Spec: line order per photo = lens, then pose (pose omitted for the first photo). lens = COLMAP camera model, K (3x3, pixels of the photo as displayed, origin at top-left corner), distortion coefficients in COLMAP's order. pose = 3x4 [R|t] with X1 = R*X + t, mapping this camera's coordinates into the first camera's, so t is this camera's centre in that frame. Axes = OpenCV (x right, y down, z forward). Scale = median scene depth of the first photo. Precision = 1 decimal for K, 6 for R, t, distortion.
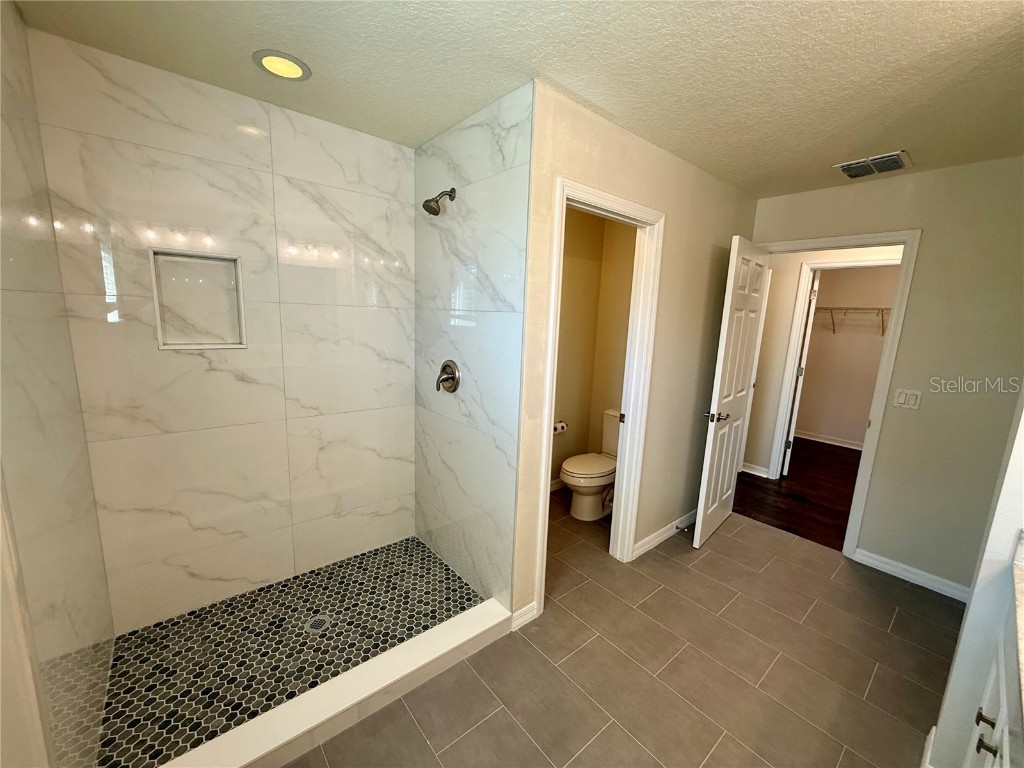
lens RADIAL K [[408.8, 0, 511.2], [0, 408.8, 385.9], [0, 0, 1]] dist [0.000887, 0.000152]
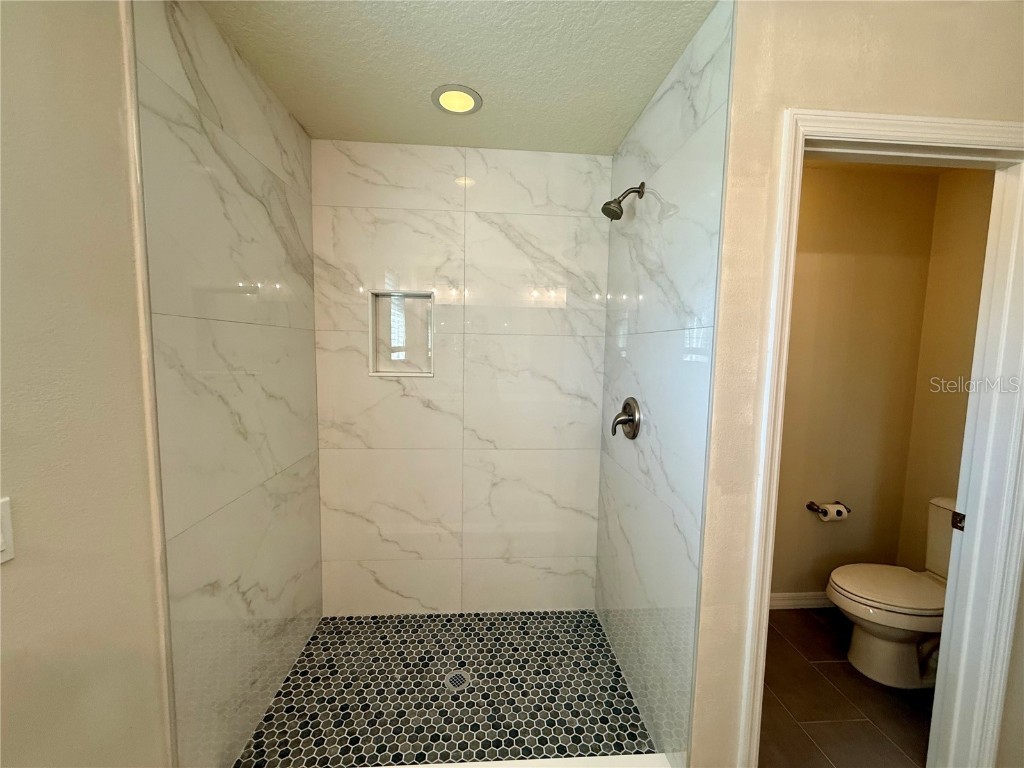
lens RADIAL K [[408.8, 0, 511.2], [0, 408.8, 385.9], [0, 0, 1]] dist [0.000887, 0.000152]
pose [[0.812018, 0.028141, -0.582954, 0.122595], [-0.087558, 0.993407, -0.074008, -0.007577], [0.577027, 0.111138, 0.809128, 0.244319]]
